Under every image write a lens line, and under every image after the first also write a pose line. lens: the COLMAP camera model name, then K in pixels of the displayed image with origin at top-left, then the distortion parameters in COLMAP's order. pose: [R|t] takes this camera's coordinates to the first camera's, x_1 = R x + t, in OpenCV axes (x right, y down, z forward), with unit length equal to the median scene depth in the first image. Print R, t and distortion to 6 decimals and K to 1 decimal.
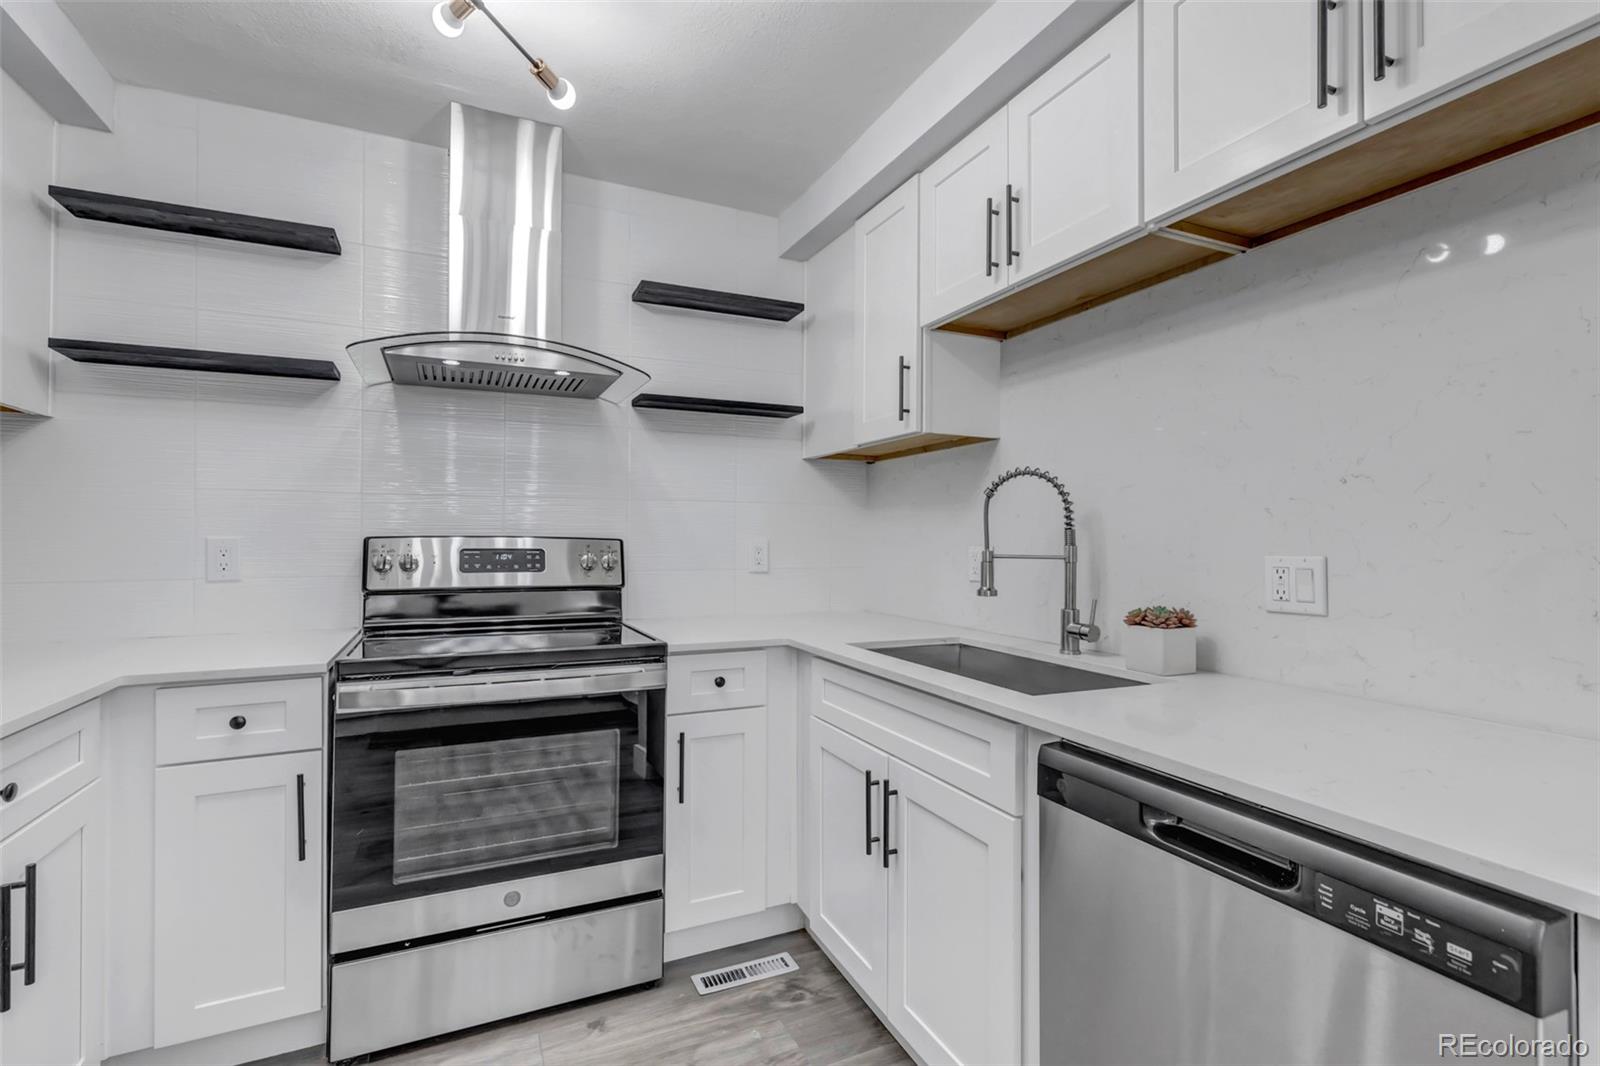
lens RADIAL K [[728.3, 0, 803.5], [0, 728.3, 528.2], [0, 0, 1]] dist [0.004924, -0.000941]
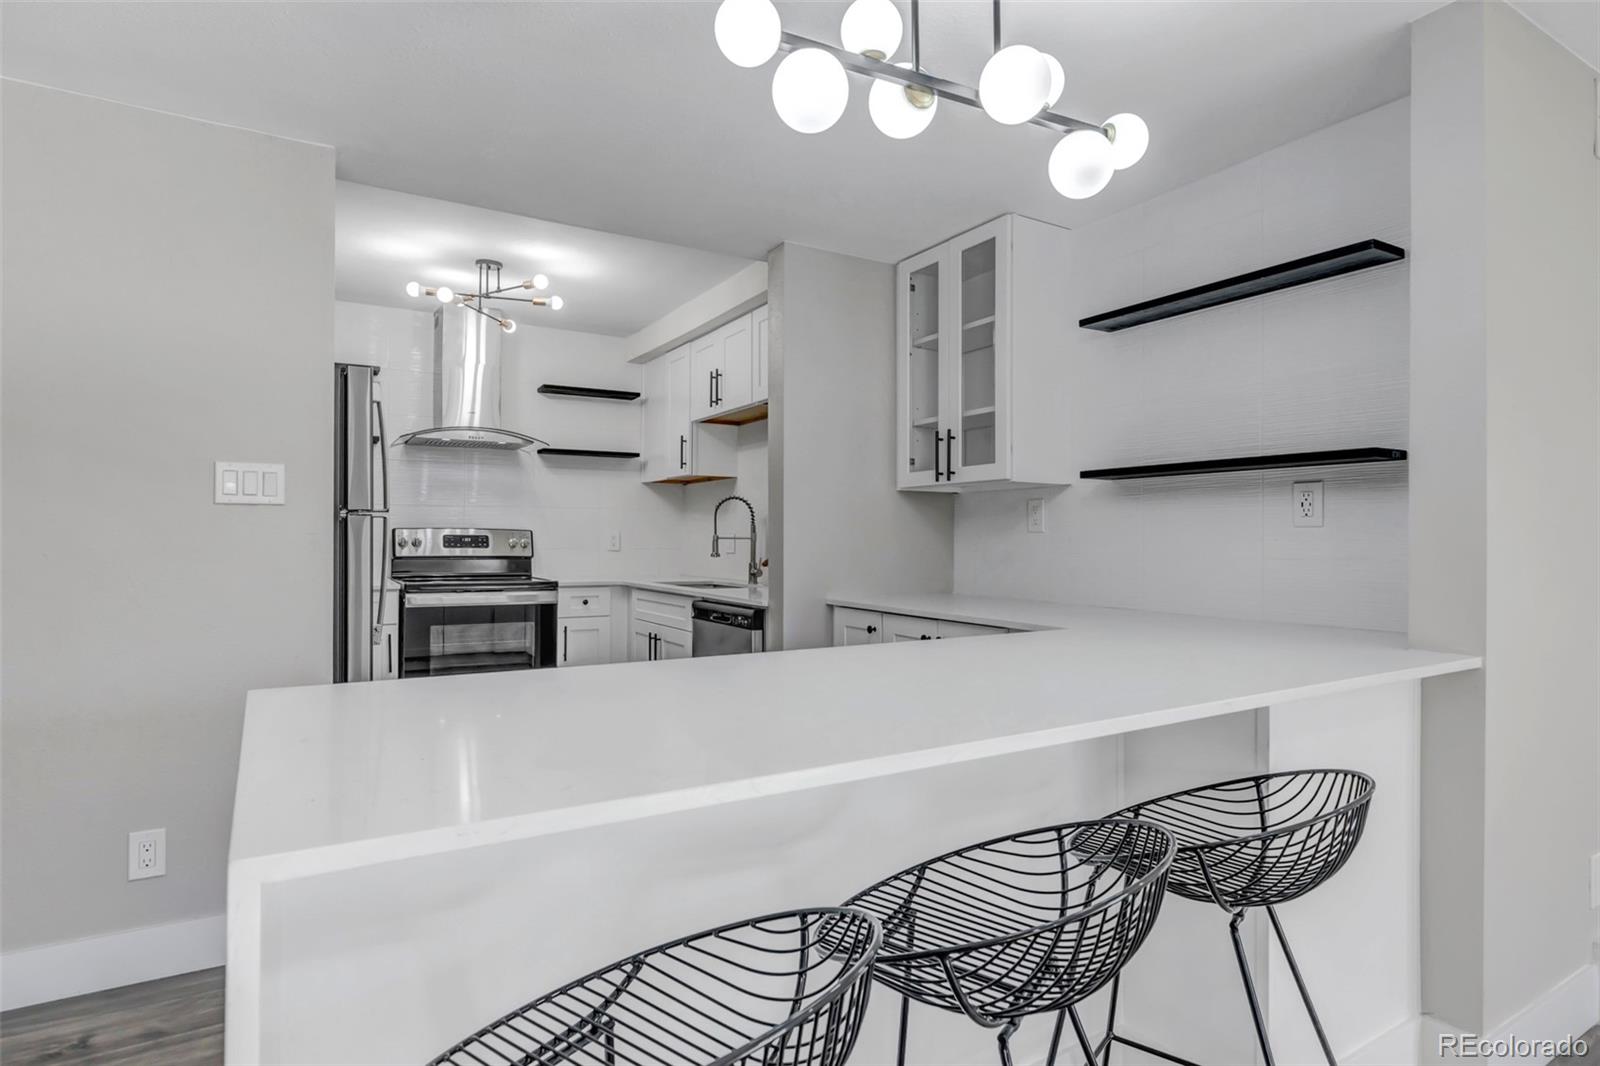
lens RADIAL K [[853.0, 0, 794.5], [0, 853.0, 532.5], [0, 0, 1]] dist [0.002578, 0.001121]
pose [[0.996333, 0.001409, 0.085545, 0.267096], [-0.001983, 0.999976, 0.006631, 0.006580], [-0.085533, -0.006777, 0.996312, -1.429270]]
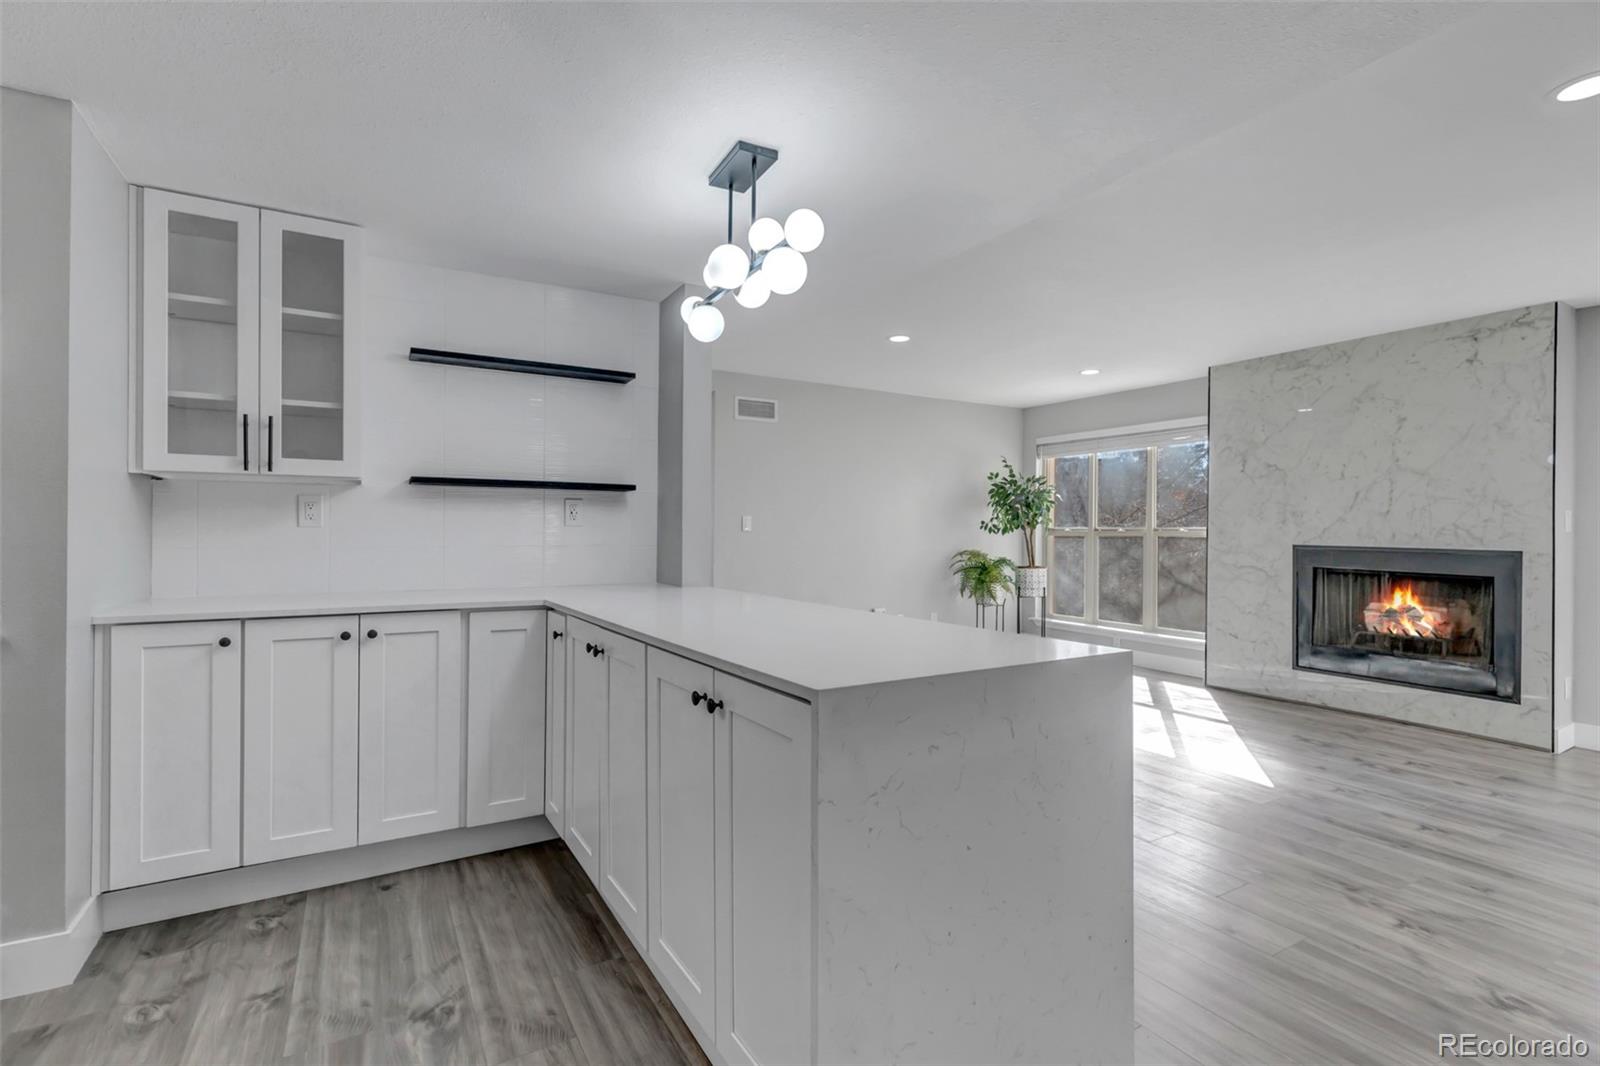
lens RADIAL K [[728.3, 0, 796.6], [0, 728.3, 528.0], [0, 0, 1]] dist [0.004924, -0.000941]
pose [[-0.069140, 0.003818, 0.997600, -0.658730], [-0.016387, 0.999853, -0.004962, 0.010173], [-0.997472, -0.016691, -0.069067, -0.676963]]
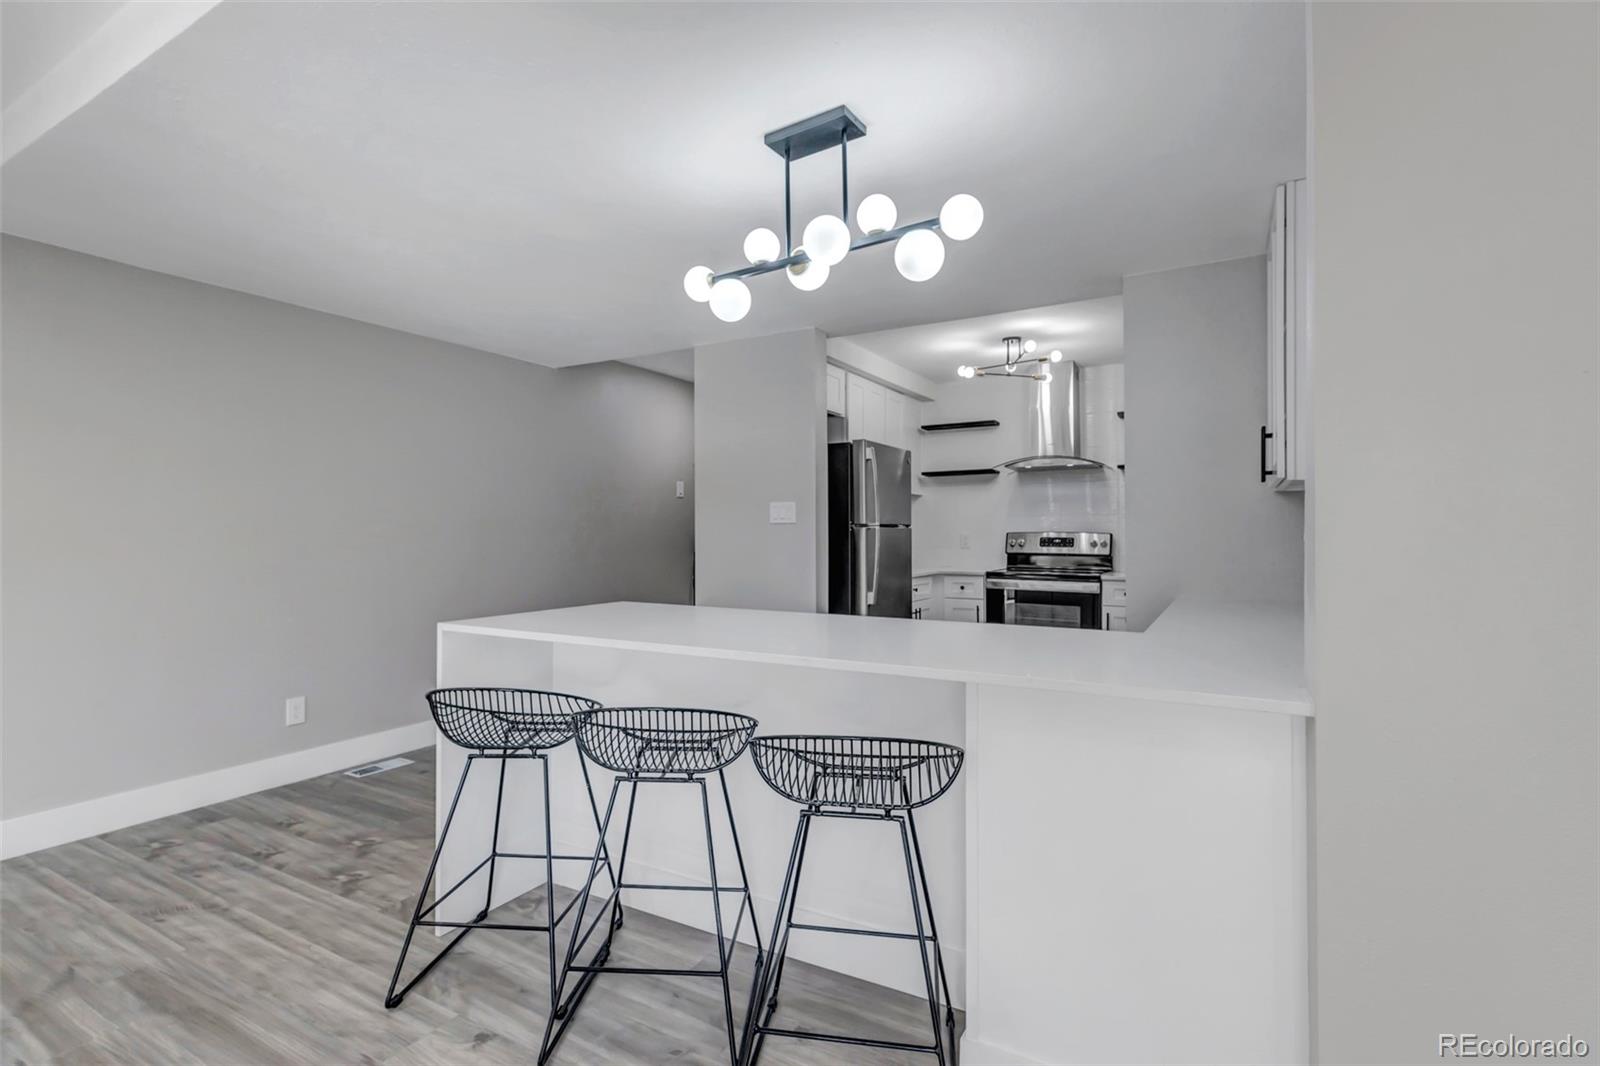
lens RADIAL K [[728.3, 0, 784.7], [0, 728.3, 526.1], [0, 0, 1]] dist [0.004924, -0.000941]
pose [[0.551227, -0.011912, -0.834270, 1.297014], [0.012126, 0.999907, -0.006265, -0.005507], [0.834267, -0.006663, 0.551320, -1.259866]]
